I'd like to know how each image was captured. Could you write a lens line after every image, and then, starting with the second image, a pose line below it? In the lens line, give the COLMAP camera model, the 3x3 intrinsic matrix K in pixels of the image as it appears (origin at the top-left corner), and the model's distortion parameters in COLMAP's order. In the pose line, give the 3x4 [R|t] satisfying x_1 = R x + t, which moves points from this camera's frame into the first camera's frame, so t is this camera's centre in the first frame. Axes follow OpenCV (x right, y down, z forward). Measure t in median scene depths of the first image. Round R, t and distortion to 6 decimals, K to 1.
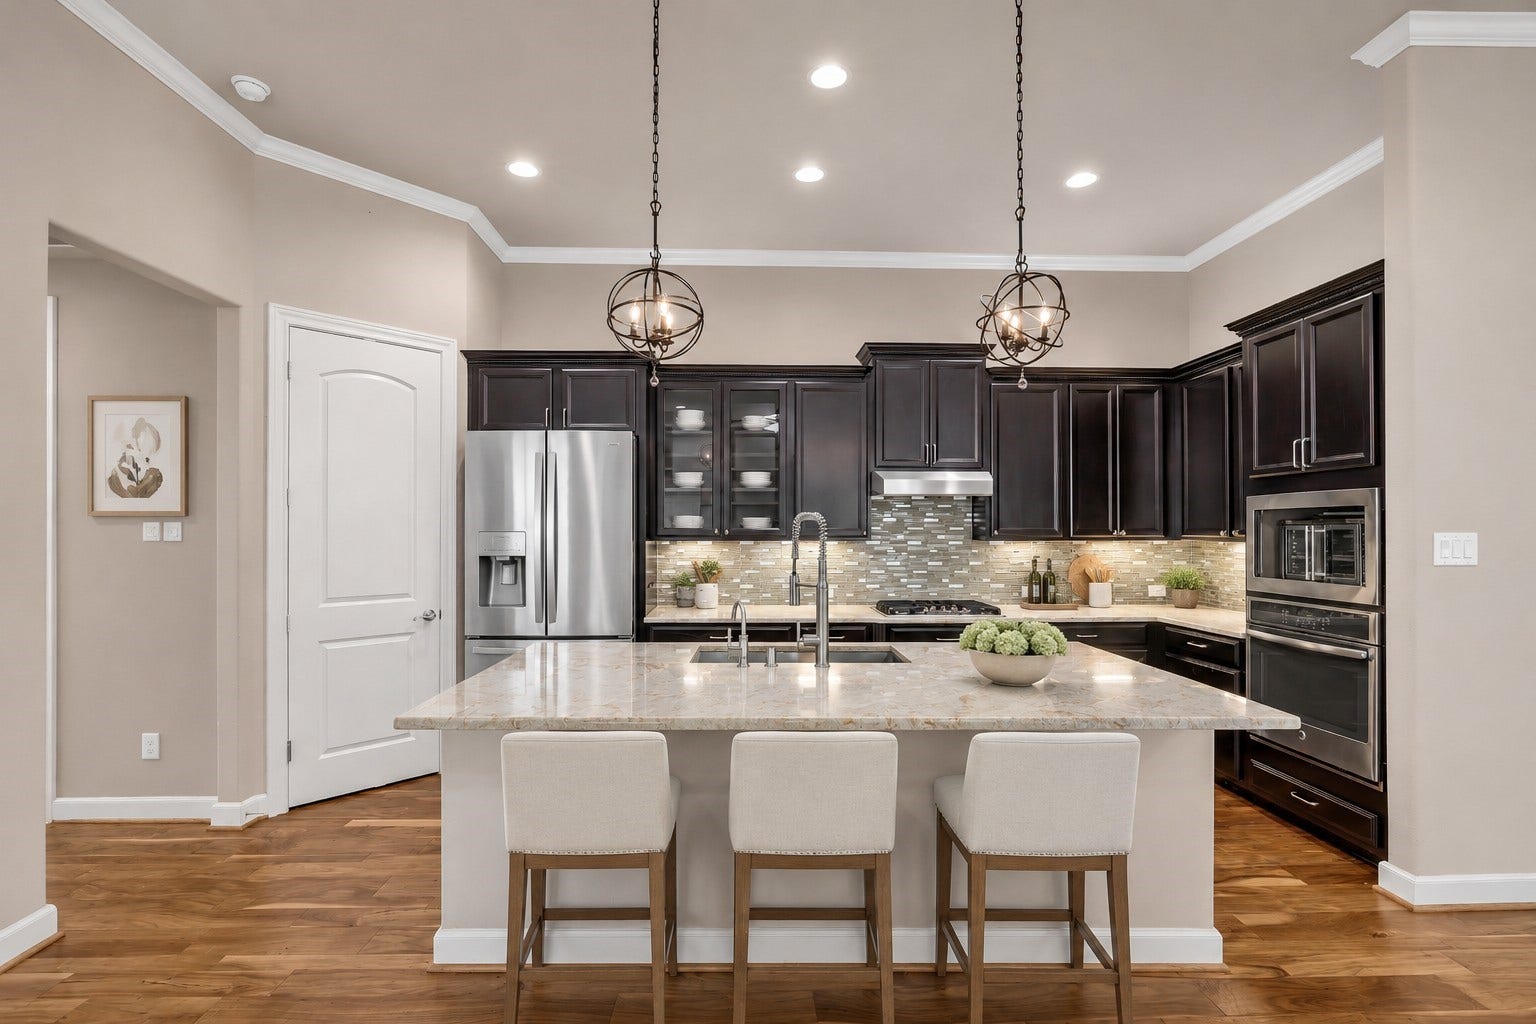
lens RADIAL K [[685.6, 0, 759.0], [0, 685.6, 524.1], [0, 0, 1]] dist [0.003766, 0.000225]
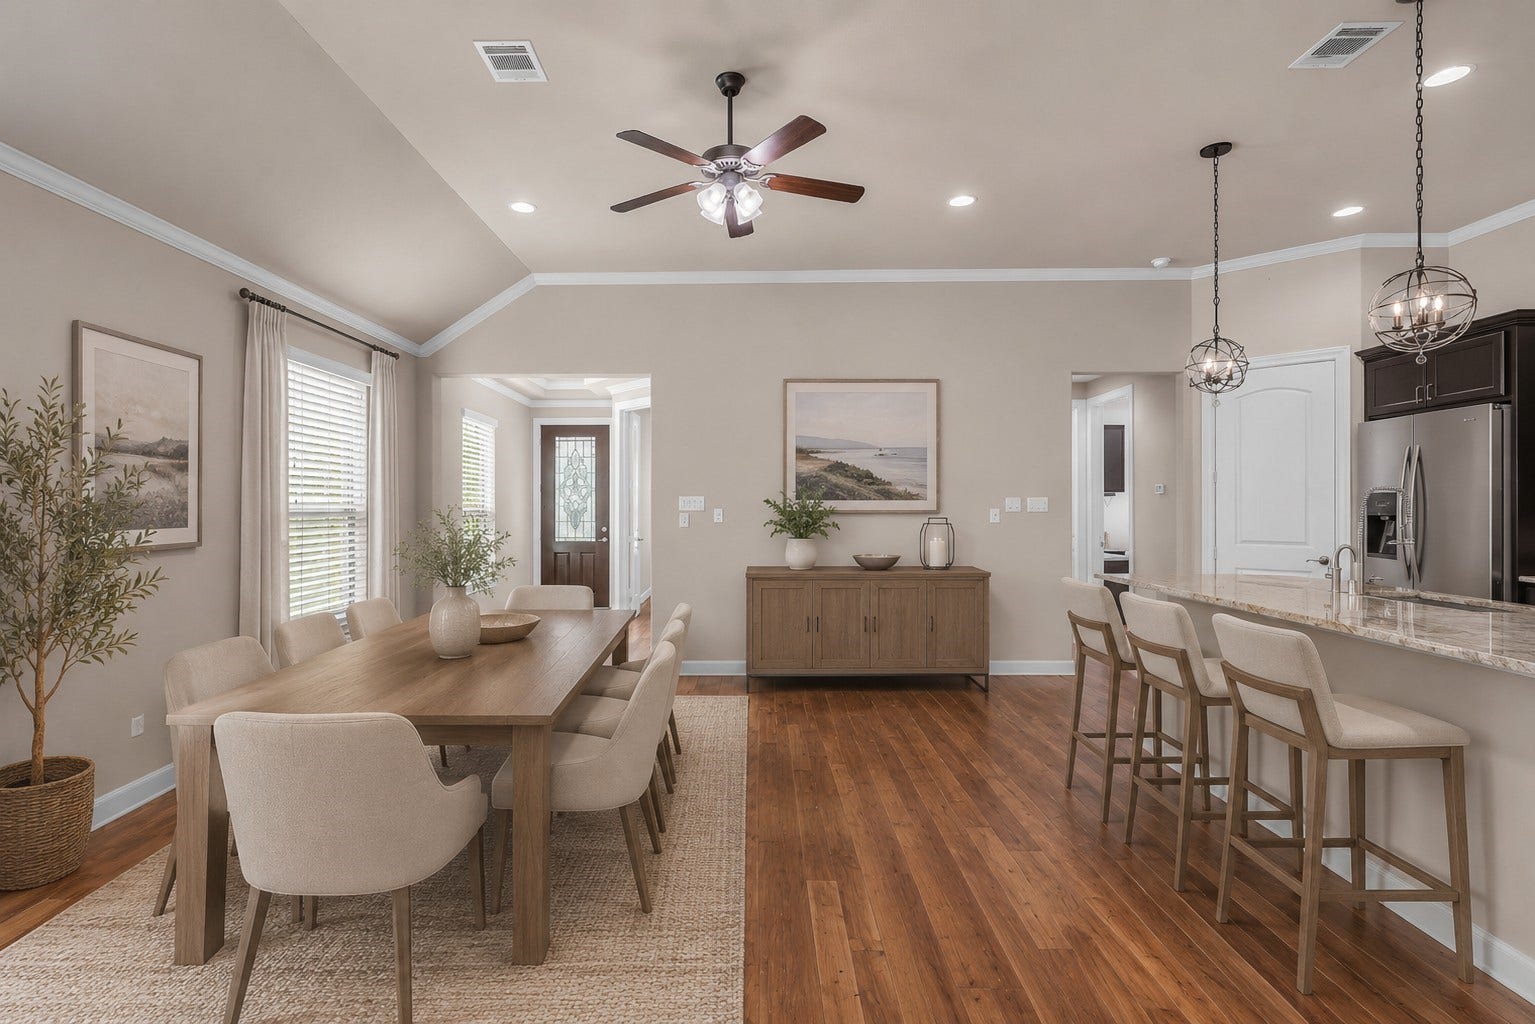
lens RADIAL K [[685.1, 0, 761.5], [0, 685.1, 508.4], [0, 0, 1]] dist [0.003766, 0.000225]
pose [[-0.031571, -0.001292, -0.999501, 0.758154], [0.009475, 0.999954, -0.001592, 0.022960], [0.999457, -0.009521, -0.031558, -0.060063]]
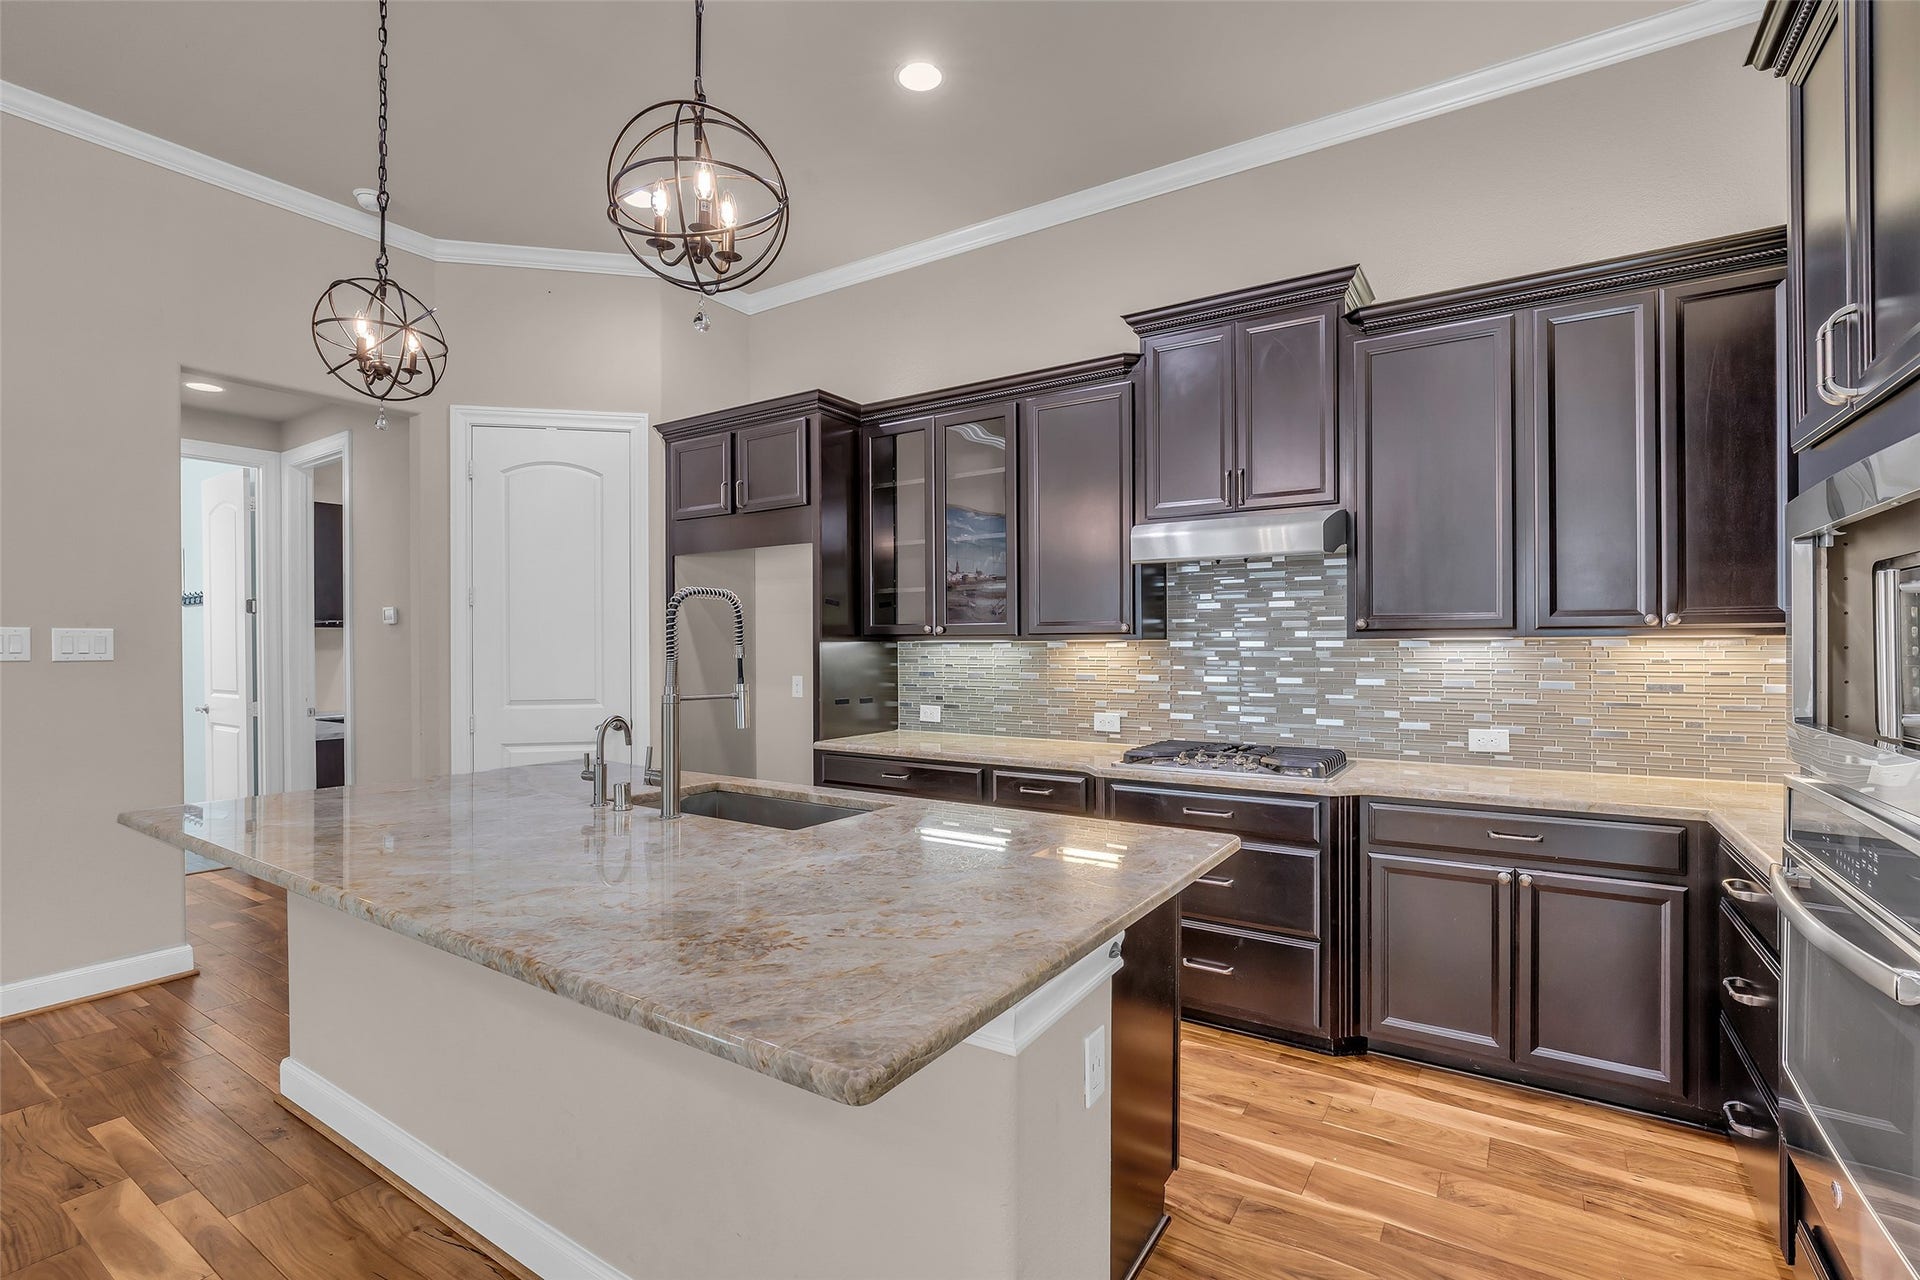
lens RADIAL K [[857.0, 0, 947.9], [0, 857.0, 643.2], [0, 0, 1]] dist [0.003766, 0.000225]
pose [[0.825433, -0.007203, -0.564453, 0.422803], [0.008665, 0.999962, -0.000090, 0.024222], [0.564433, -0.004817, 0.825465, 0.261323]]
